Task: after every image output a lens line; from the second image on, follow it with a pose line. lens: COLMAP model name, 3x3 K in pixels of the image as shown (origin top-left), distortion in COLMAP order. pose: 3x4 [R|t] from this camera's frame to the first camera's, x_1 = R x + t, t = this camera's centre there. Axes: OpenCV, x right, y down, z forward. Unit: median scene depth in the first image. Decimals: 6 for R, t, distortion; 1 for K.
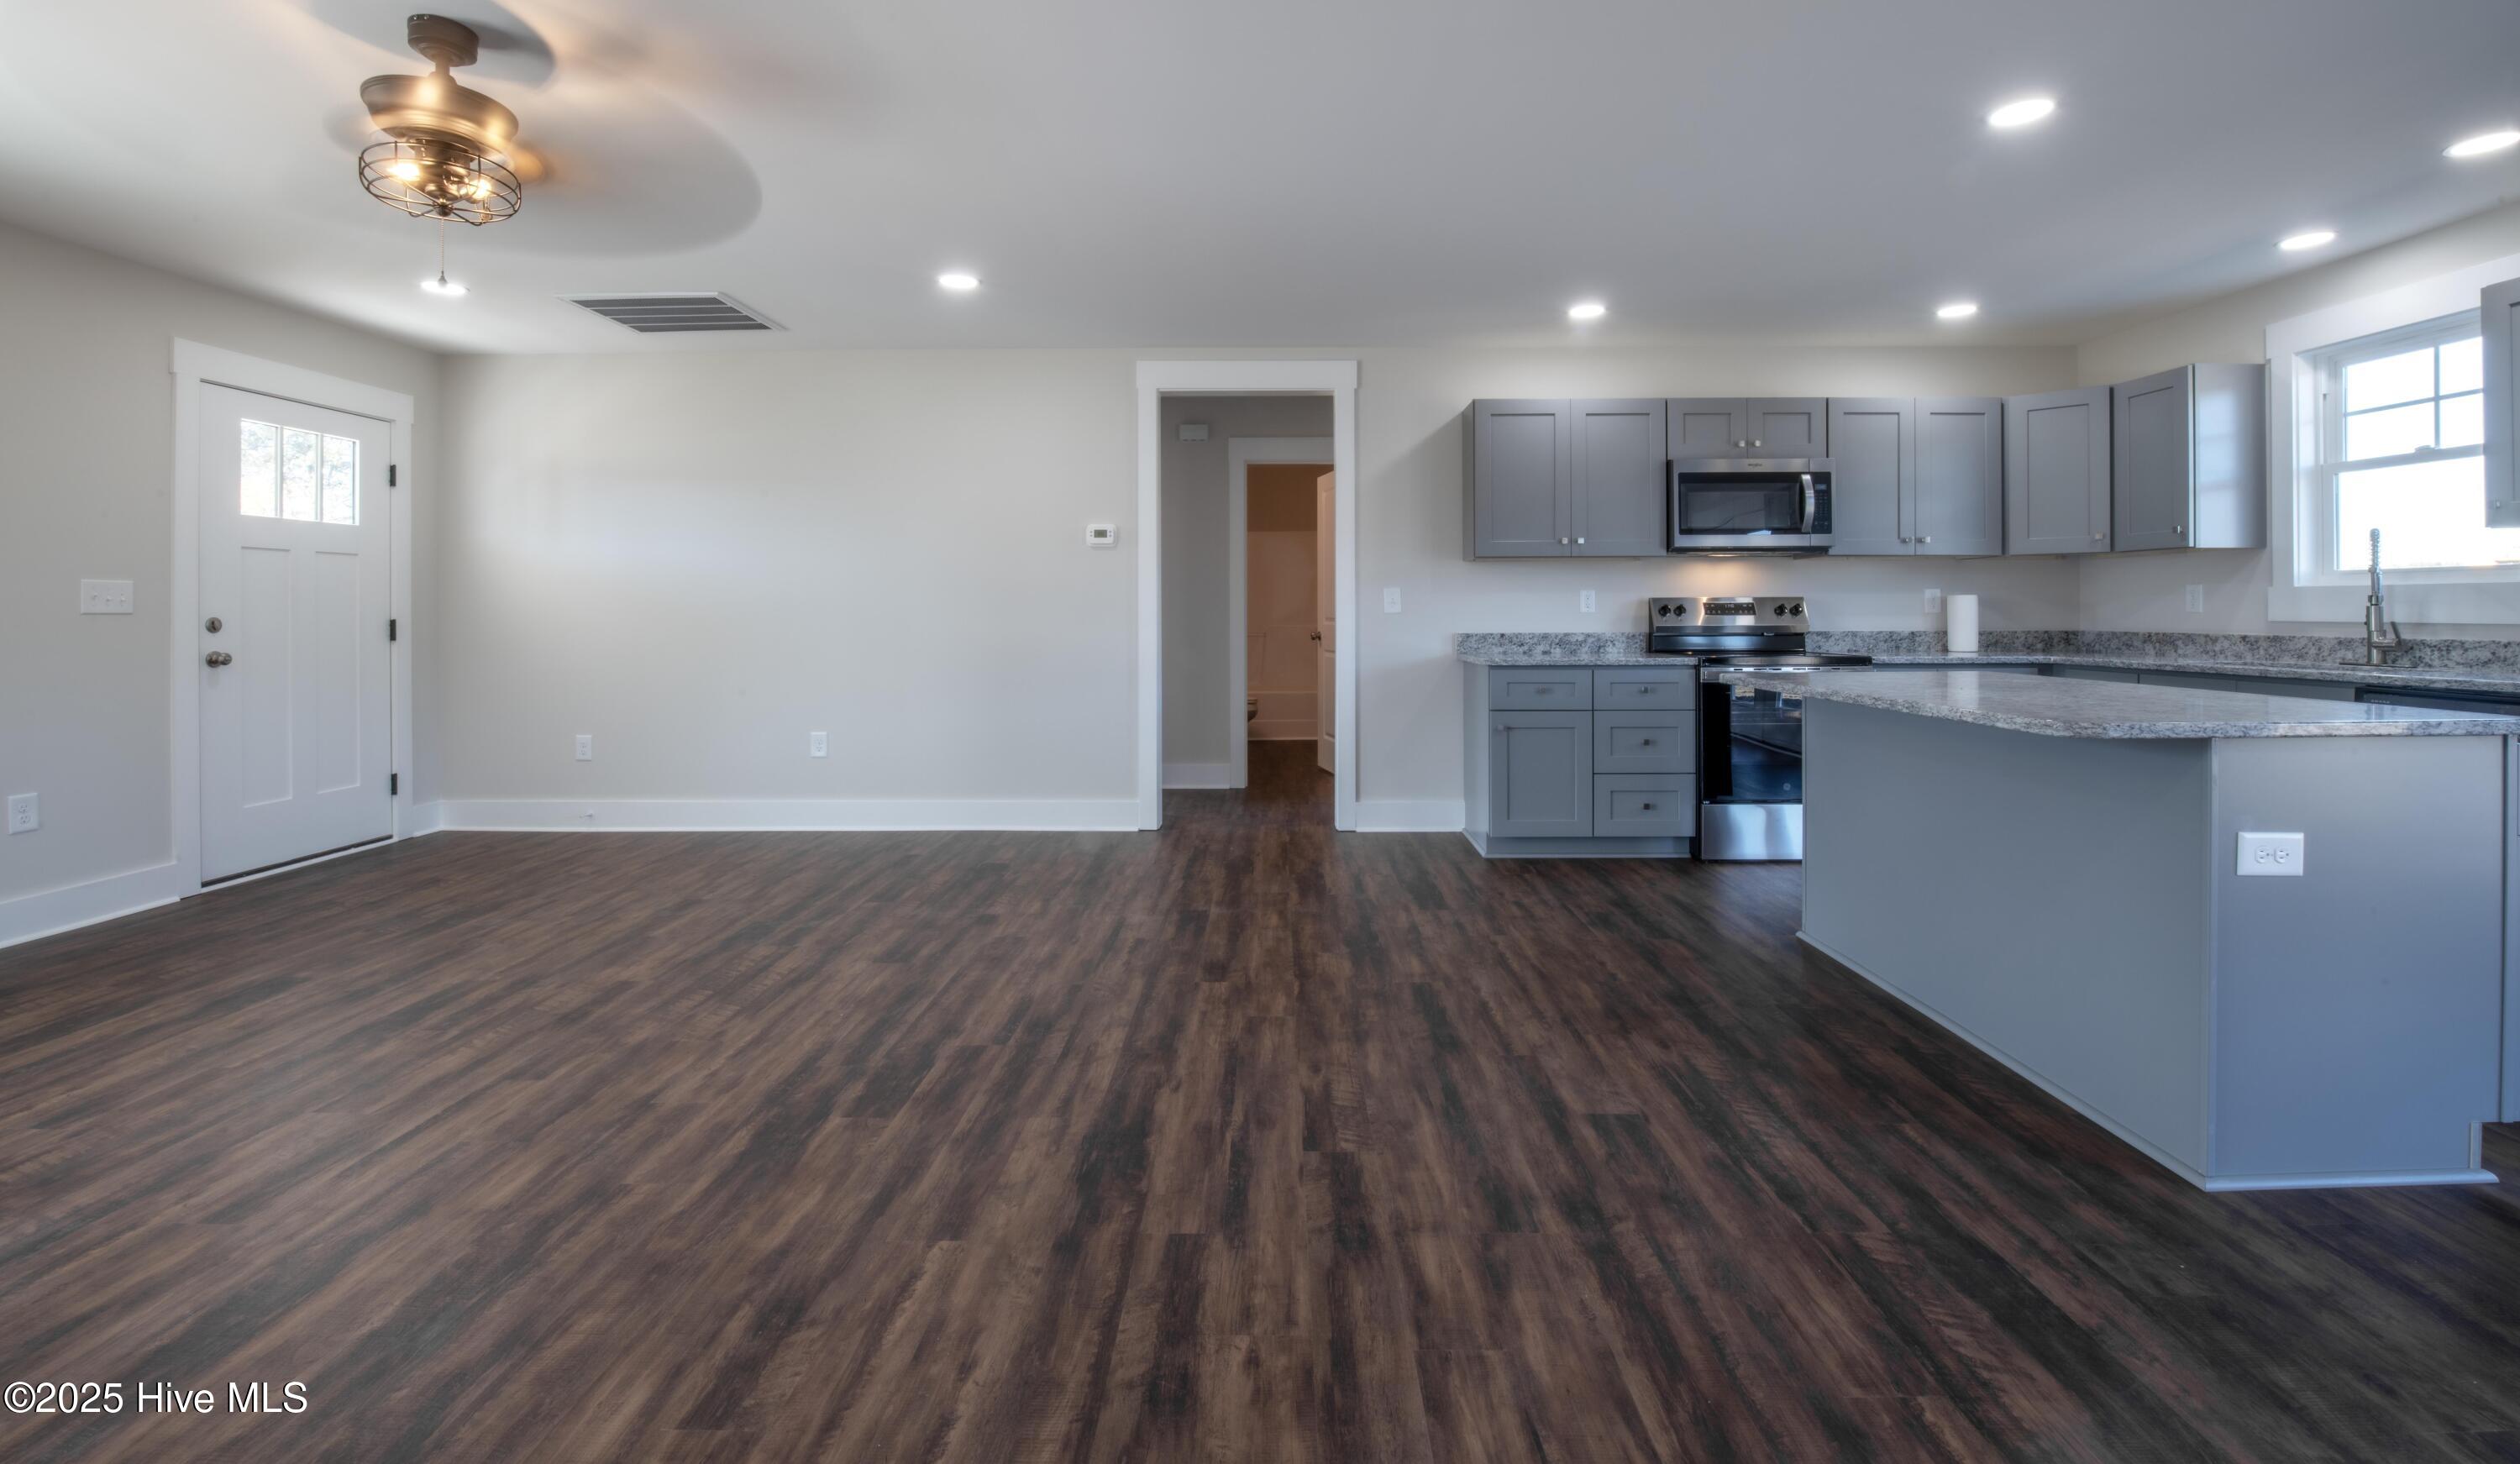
lens RADIAL K [[992.5, 0, 1270.1], [0, 992.5, 609.2], [0, 0, 1]] dist [-0.019212, -0.000734]
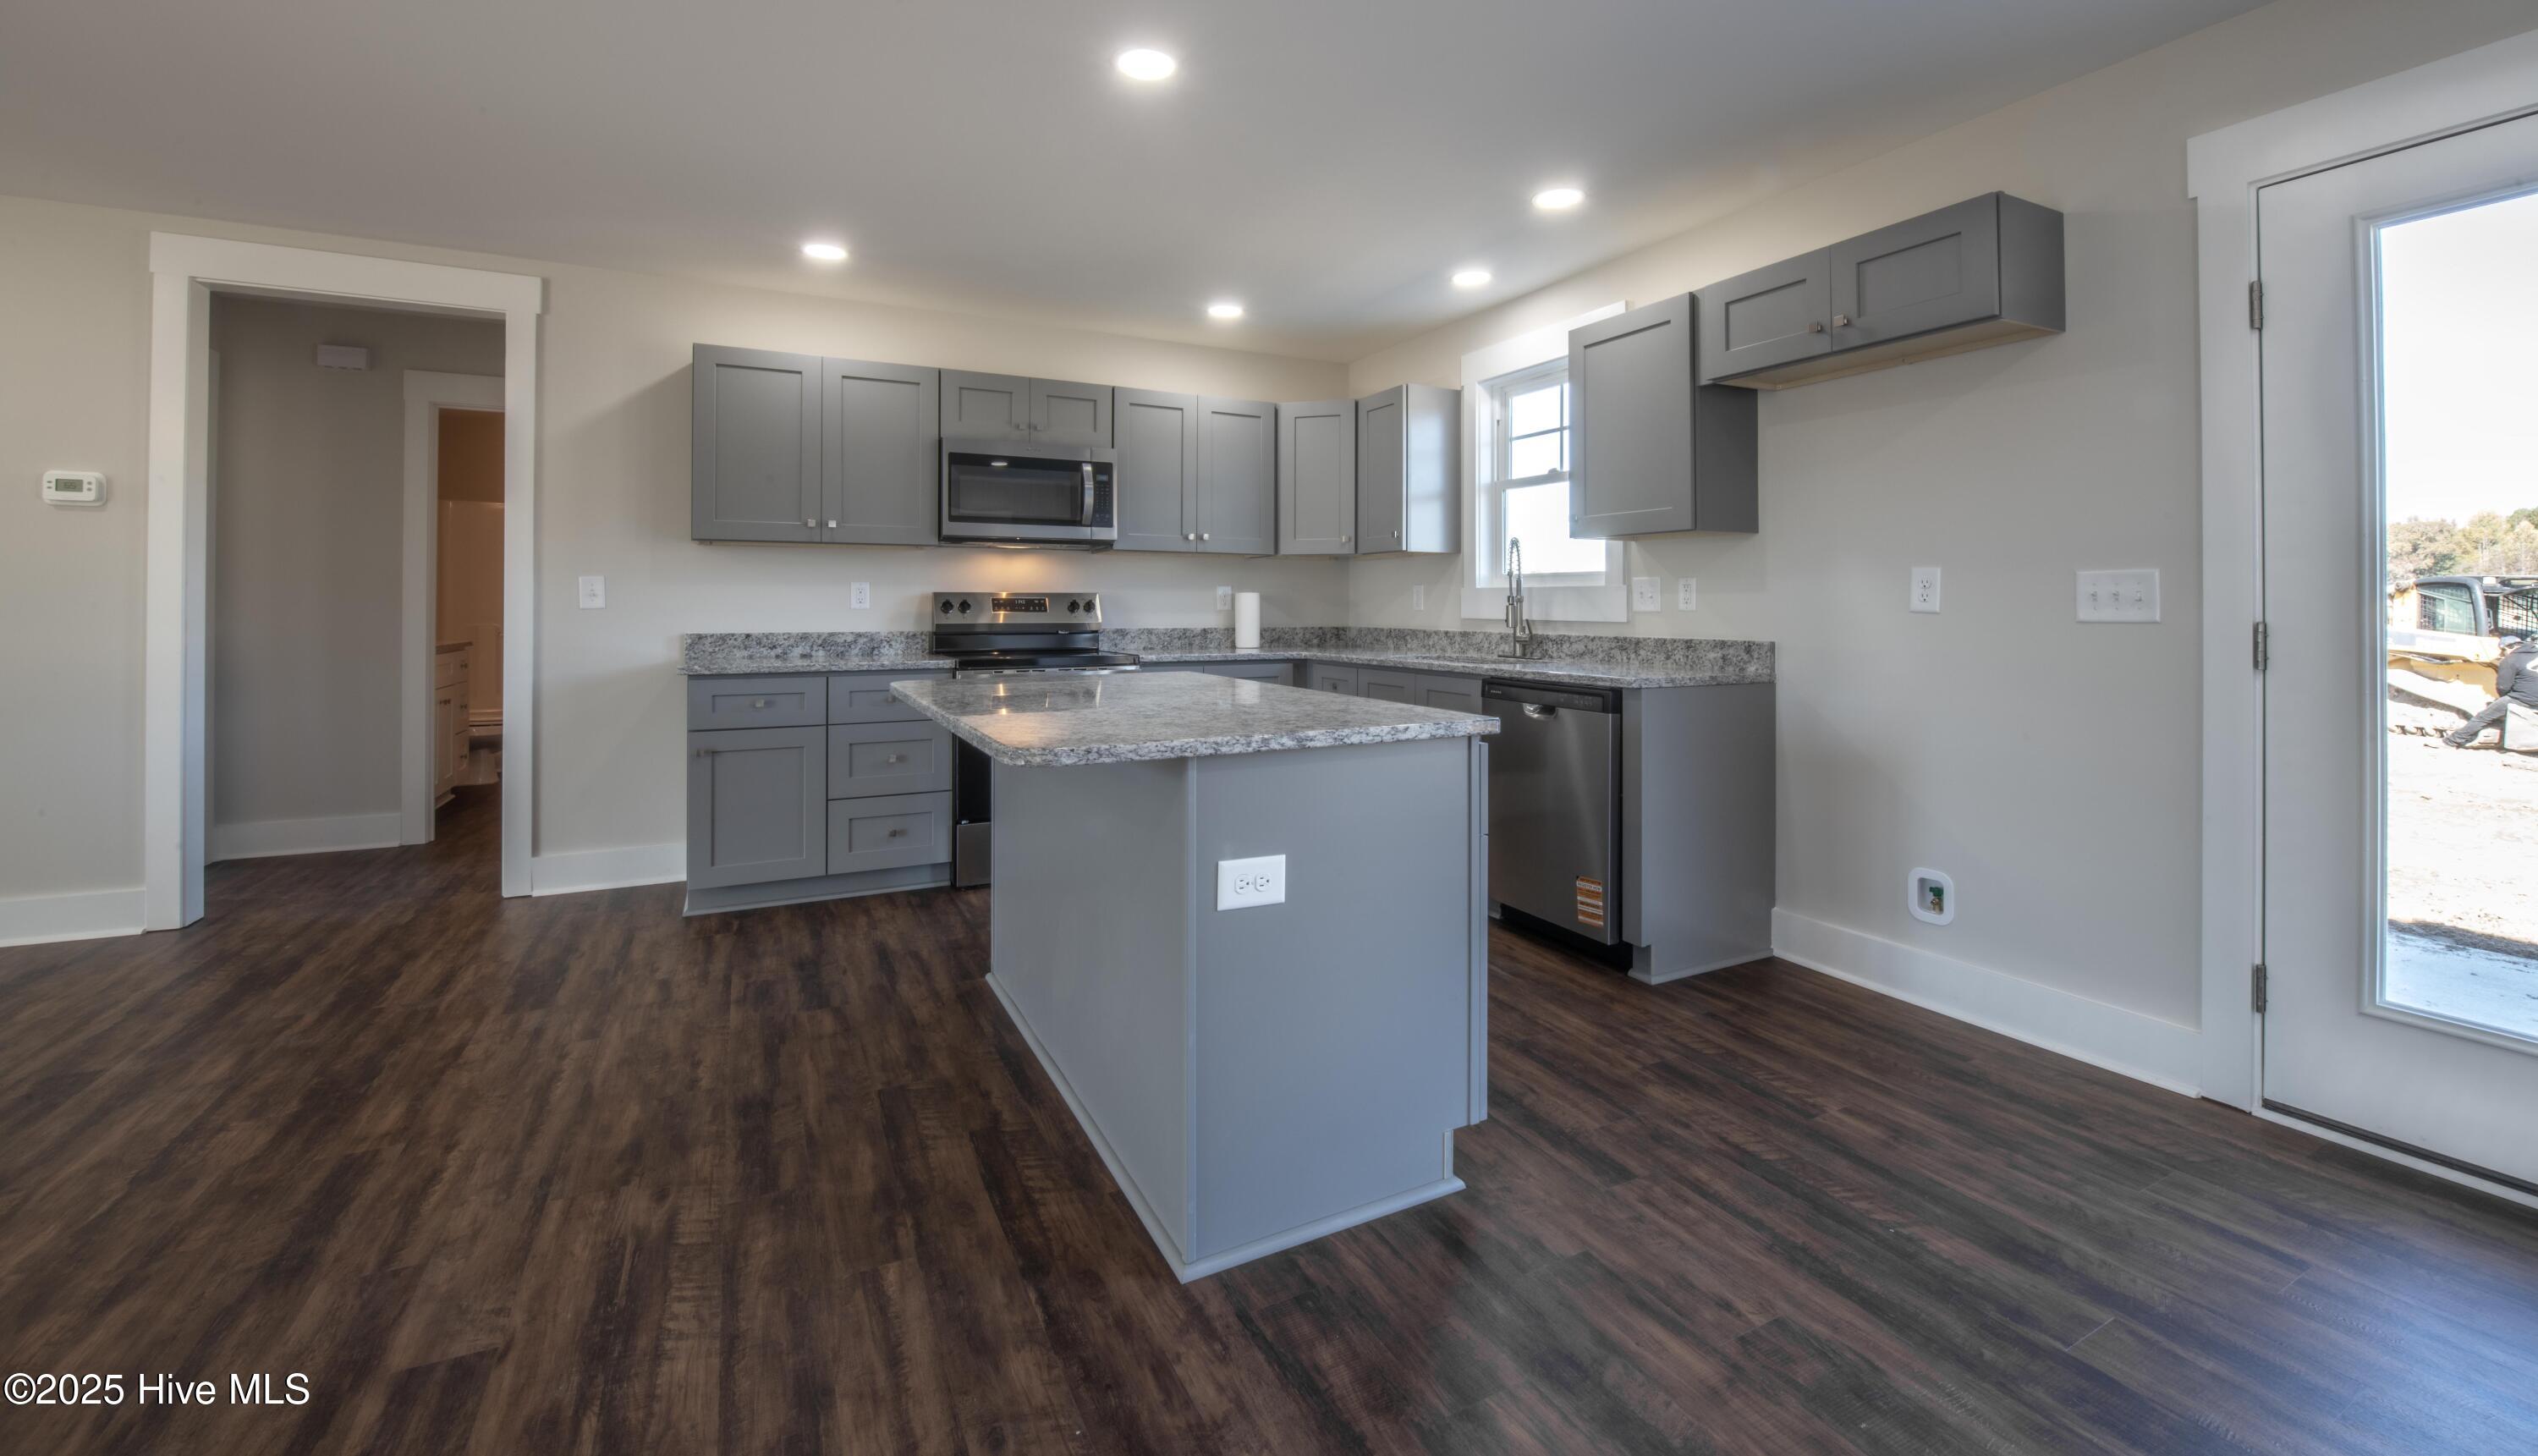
lens RADIAL K [[1008.9, 0, 1259.4], [0, 1008.9, 593.5], [0, 0, 1]] dist [-0.020336, -0.000412]
pose [[0.883360, 0.009931, 0.468591, 0.249171], [-0.005389, 0.999925, -0.011032, -0.002363], [-0.468665, 0.007220, 0.883346, 0.071074]]
